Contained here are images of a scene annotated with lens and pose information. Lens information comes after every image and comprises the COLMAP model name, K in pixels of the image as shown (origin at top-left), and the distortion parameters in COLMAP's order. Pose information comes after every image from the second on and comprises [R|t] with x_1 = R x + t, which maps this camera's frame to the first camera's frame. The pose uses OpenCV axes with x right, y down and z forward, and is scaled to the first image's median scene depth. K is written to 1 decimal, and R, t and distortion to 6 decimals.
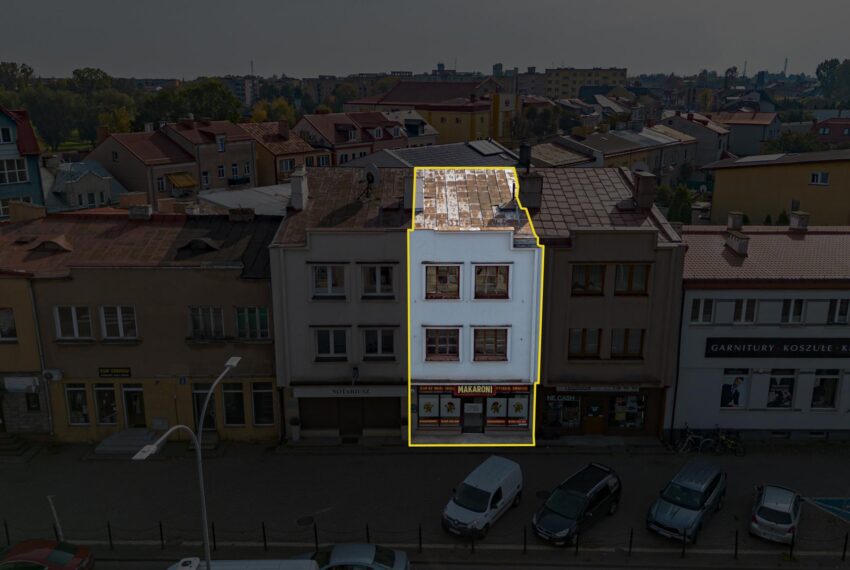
lens RADIAL K [[731.0, 0, 425.0], [0, 731.0, 285.0], [0, 0, 1]] dist [0.048214, -0.006240]
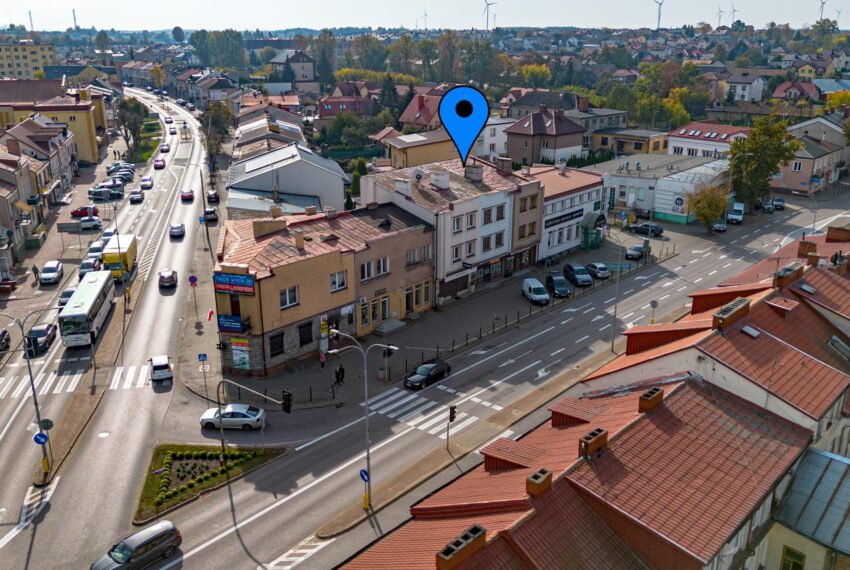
lens RADIAL K [[731.0, 0, 425.0], [0, 731.0, 285.0], [0, 0, 1]] dist [0.048214, -0.006240]
pose [[0.669954, -0.241520, 0.702019, -1.690111], [0.195869, 0.969602, 0.146656, -0.162307], [-0.716099, 0.039251, 0.696895, -0.440558]]
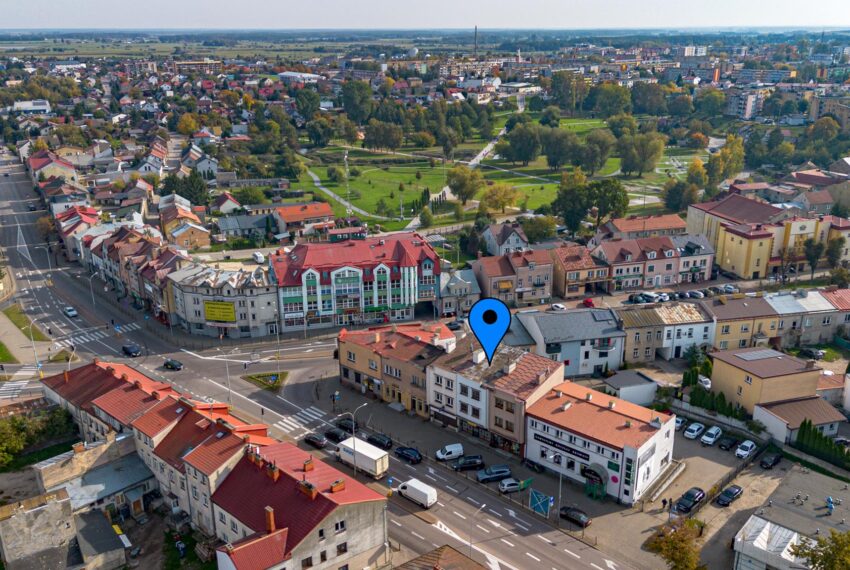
lens RADIAL K [[731.0, 0, 425.0], [0, 731.0, 285.0], [0, 0, 1]] dist [0.048214, -0.006240]
pose [[0.739777, 0.206600, -0.640349, 1.838953], [-0.159556, 0.978413, 0.131341, -0.843199], [0.653661, 0.005008, 0.756771, -1.577200]]
